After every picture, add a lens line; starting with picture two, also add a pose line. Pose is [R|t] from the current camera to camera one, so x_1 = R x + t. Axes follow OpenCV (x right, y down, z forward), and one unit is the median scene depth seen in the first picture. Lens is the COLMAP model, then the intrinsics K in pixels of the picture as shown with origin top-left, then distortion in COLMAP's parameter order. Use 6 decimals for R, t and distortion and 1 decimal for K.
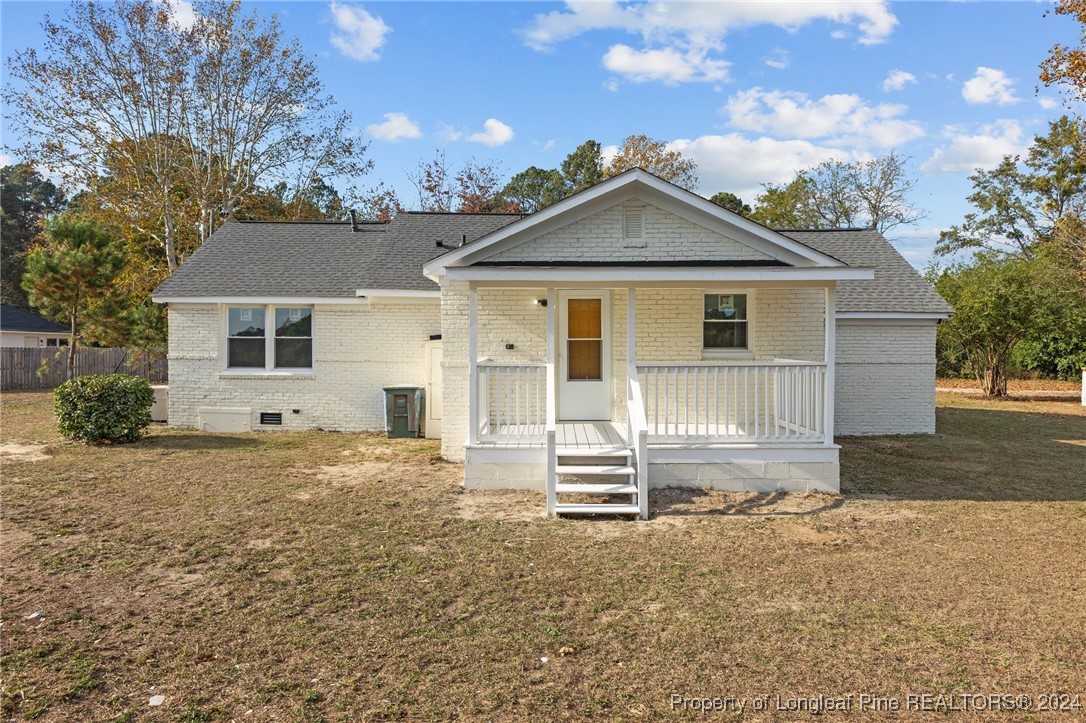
lens RADIAL K [[653.2, 0, 570.5], [0, 653.2, 358.3], [0, 0, 1]] dist [-0.006039, 0.009129]
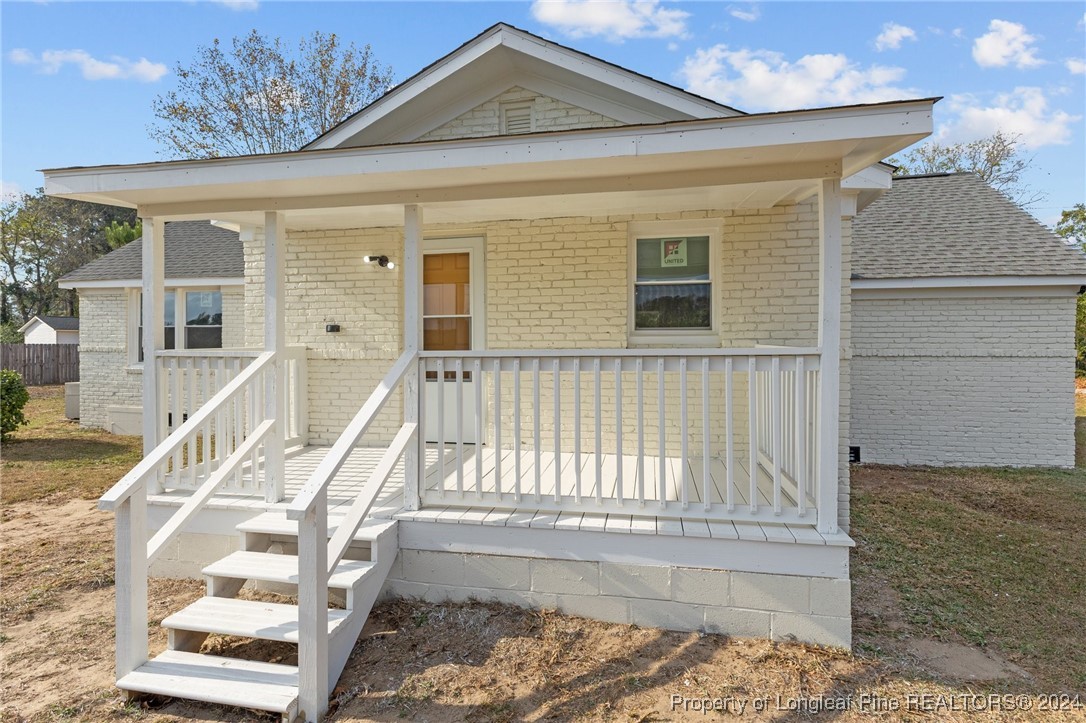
lens RADIAL K [[561.0, 0, 564.5], [0, 561.0, 349.8], [0, 0, 1]] dist [0.008028, -0.006356]
pose [[0.979405, -0.001694, -0.201898, 0.191187], [-0.000636, 0.999934, -0.011477, 0.007593], [0.201904, 0.011369, 0.979339, 0.376781]]
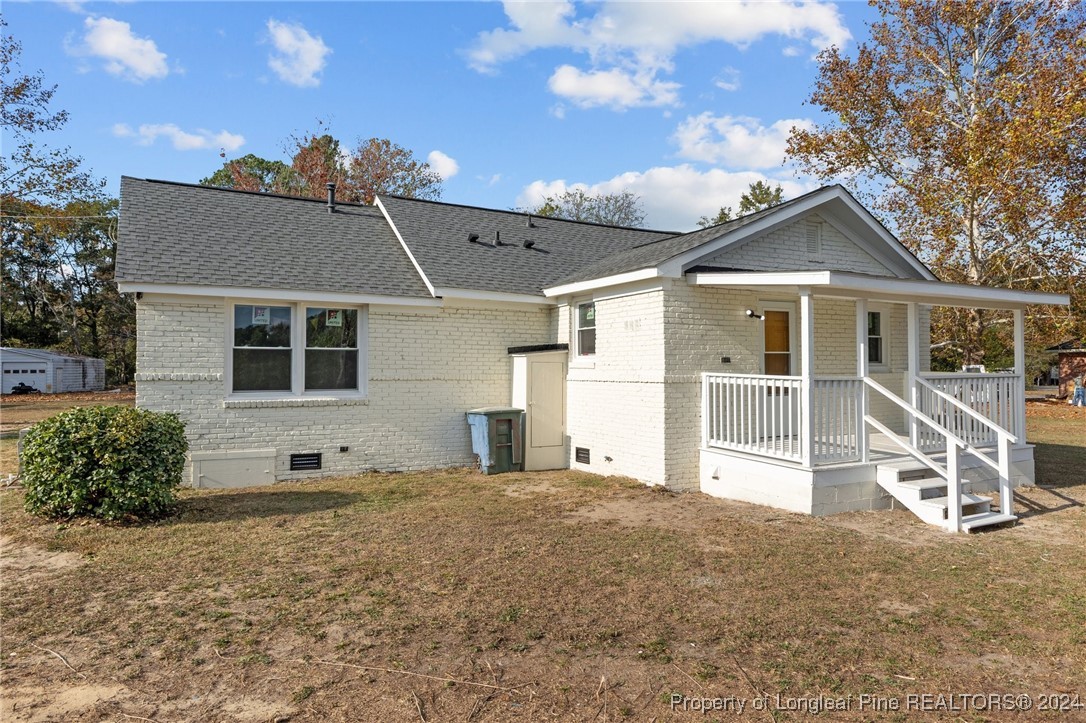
lens RADIAL K [[653.2, 0, 596.3], [0, 653.2, 364.0], [0, 0, 1]] dist [-0.006039, 0.009129]
pose [[0.869851, -0.002287, 0.493309, -0.537621], [0.011123, 0.999826, -0.014979, -0.000357], [-0.493188, 0.018517, 0.869725, 0.222696]]
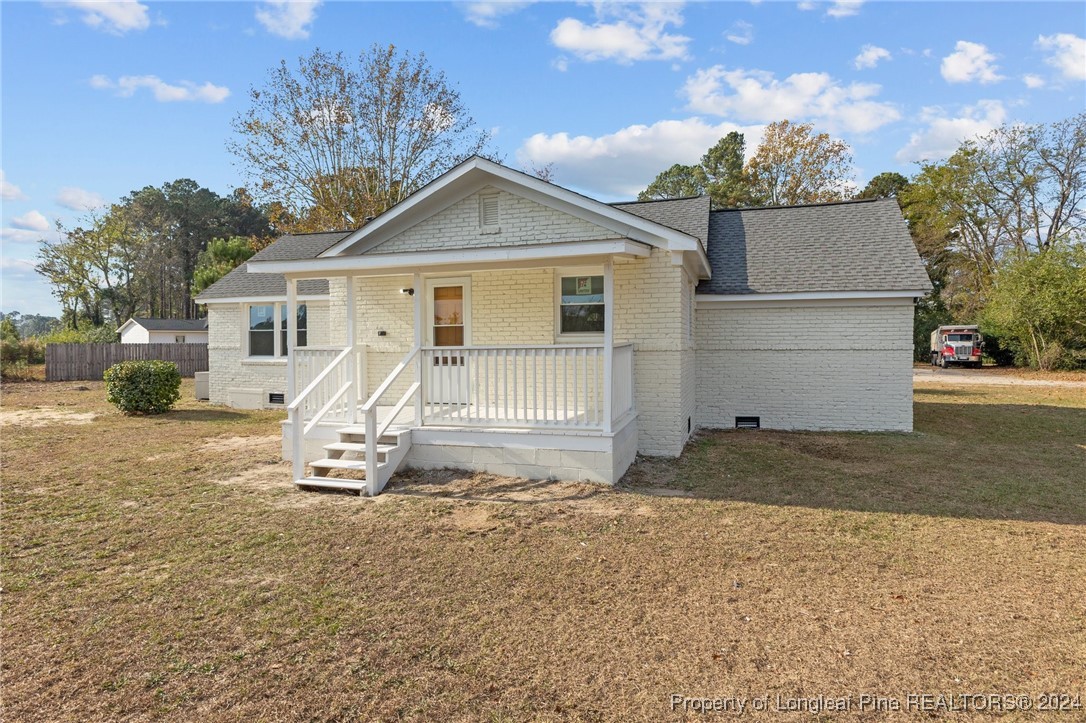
lens RADIAL K [[620.4, 0, 551.8], [0, 620.4, 357.7], [0, 0, 1]] dist [0.007229, 0.009571]
pose [[0.949860, -0.000438, -0.312674, 0.378100], [0.002705, 0.999973, 0.006815, 0.012264], [0.312662, -0.007319, 0.949836, 0.085962]]
